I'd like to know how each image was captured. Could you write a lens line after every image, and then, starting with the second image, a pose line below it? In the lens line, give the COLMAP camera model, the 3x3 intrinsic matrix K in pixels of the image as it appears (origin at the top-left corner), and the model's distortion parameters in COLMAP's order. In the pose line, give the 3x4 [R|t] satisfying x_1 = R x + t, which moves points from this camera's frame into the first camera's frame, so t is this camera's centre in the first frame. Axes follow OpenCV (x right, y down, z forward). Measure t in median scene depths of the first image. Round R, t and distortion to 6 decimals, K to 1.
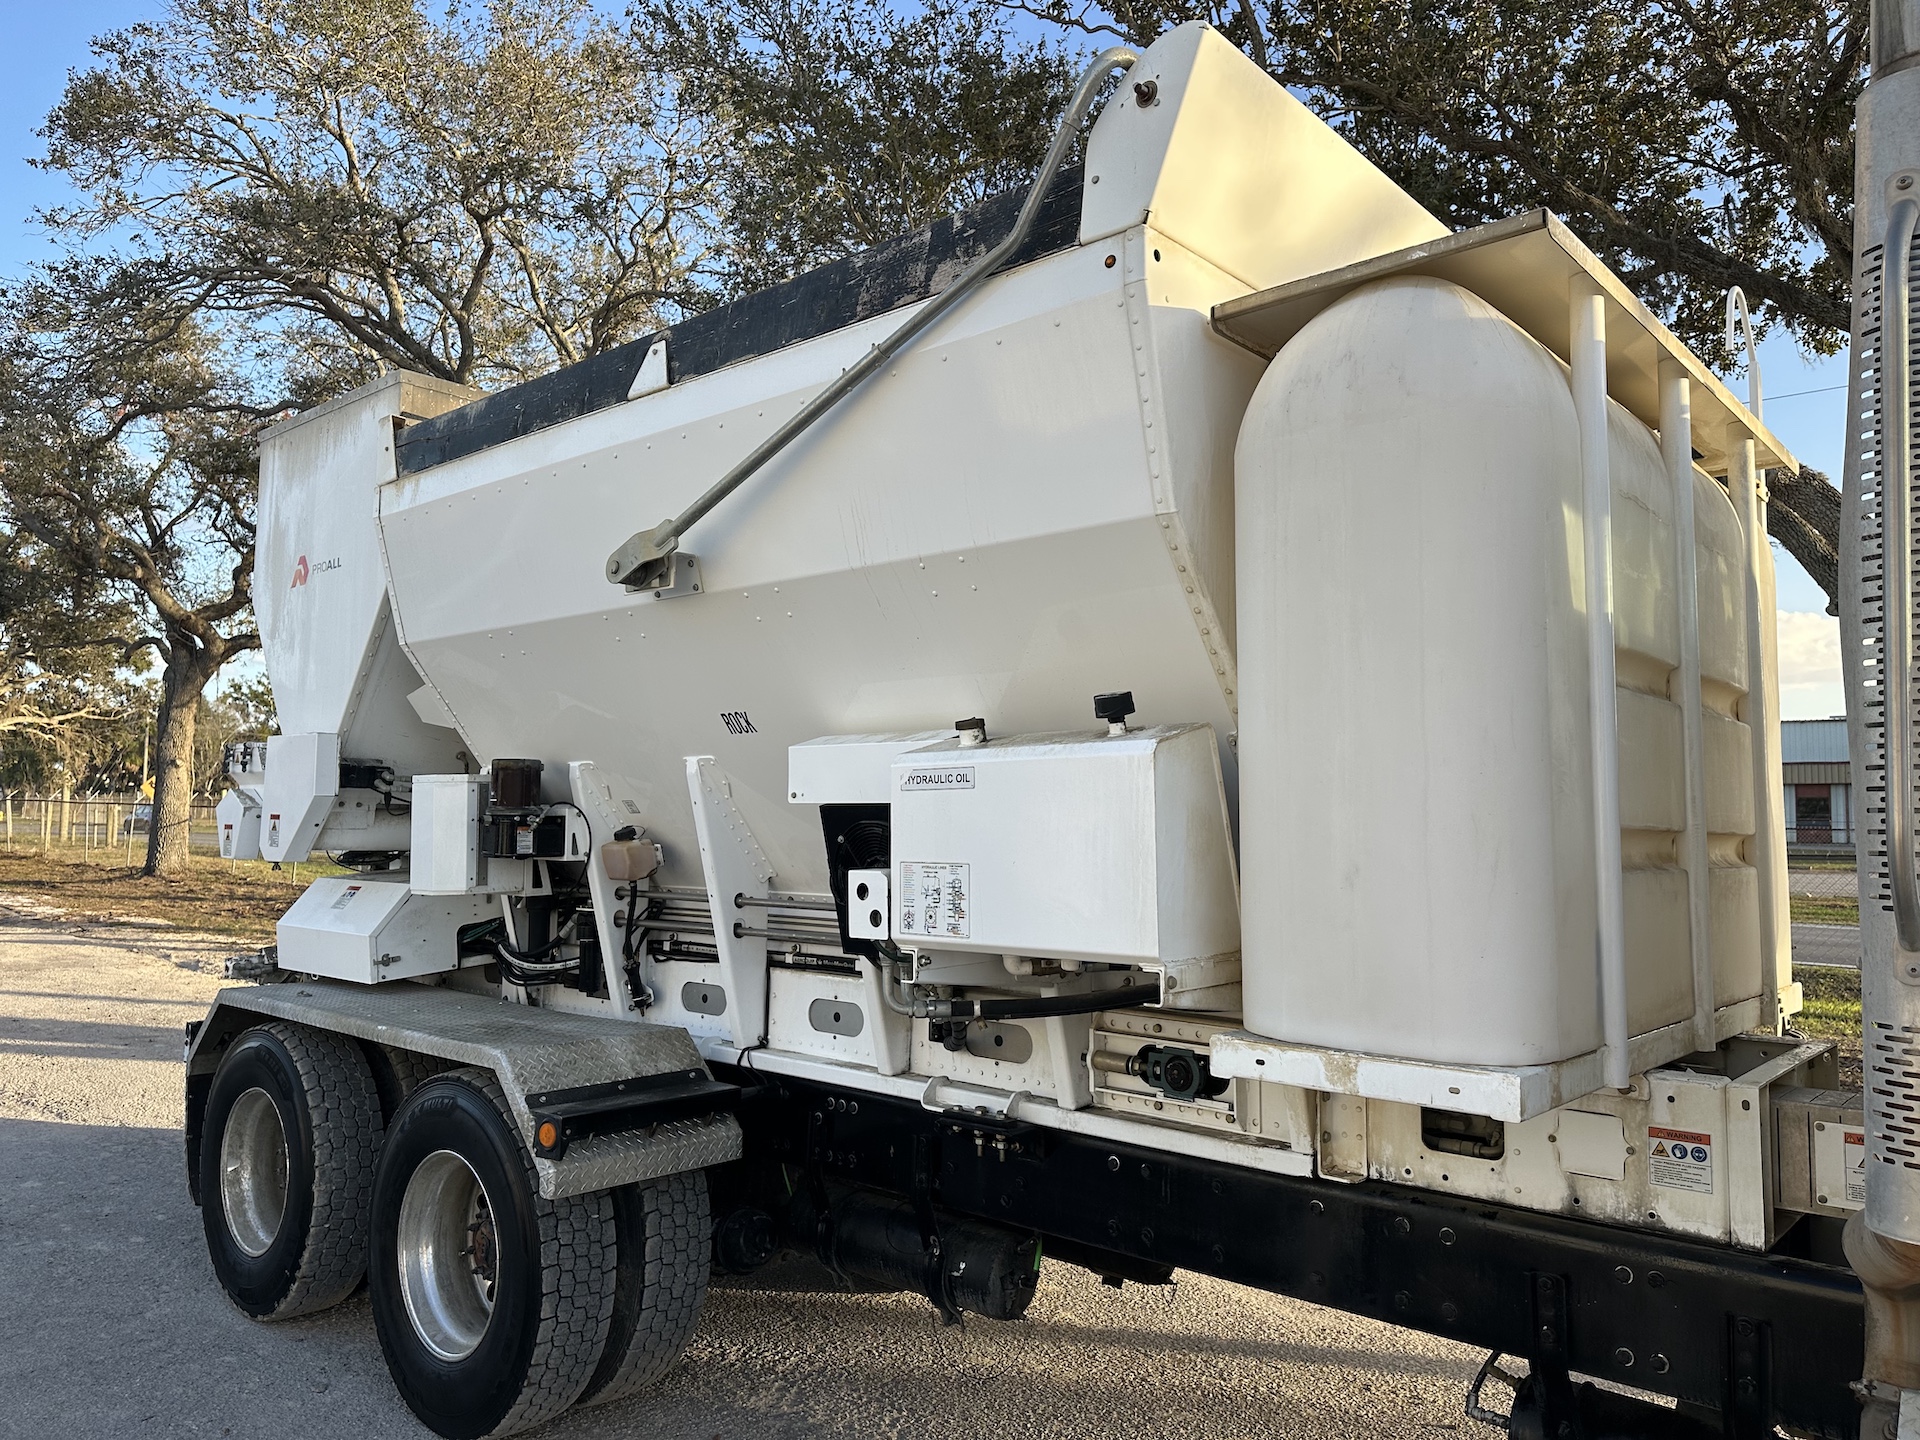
lens RADIAL K [[1404.0, 0, 967.3], [0, 1404.0, 718.6], [0, 0, 1]] dist [0.031372, -0.033964]
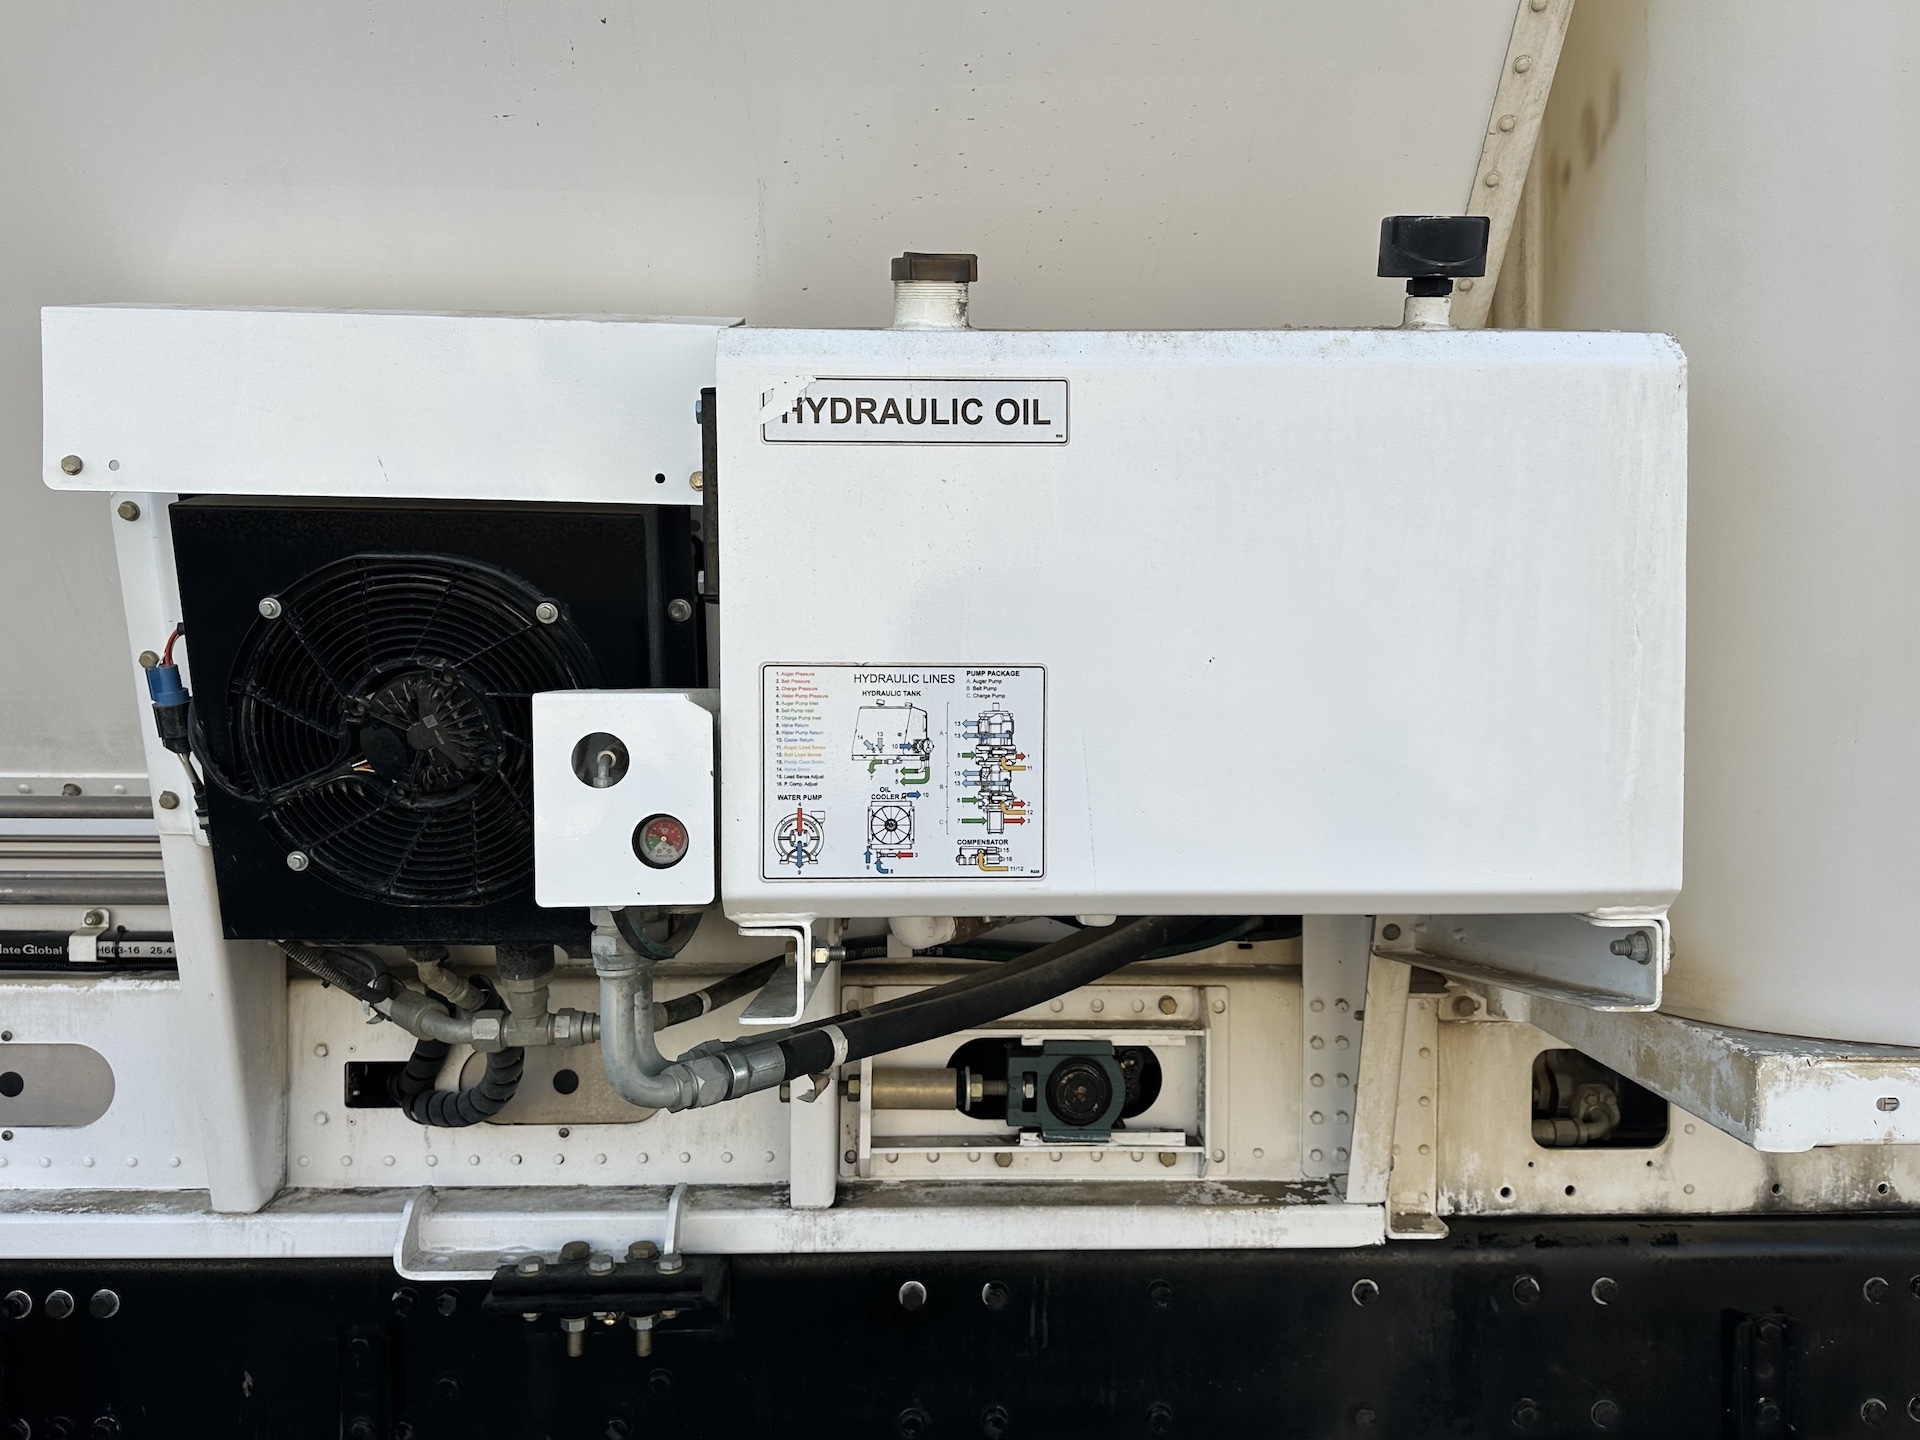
lens RADIAL K [[1404.0, 0, 947.1], [0, 1404.0, 716.1], [0, 0, 1]] dist [0.031372, -0.033964]
pose [[0.701869, -0.023712, 0.711911, -0.190047], [-0.058214, 0.994193, 0.090507, 0.063113], [-0.709923, -0.104967, 0.696413, 0.569159]]
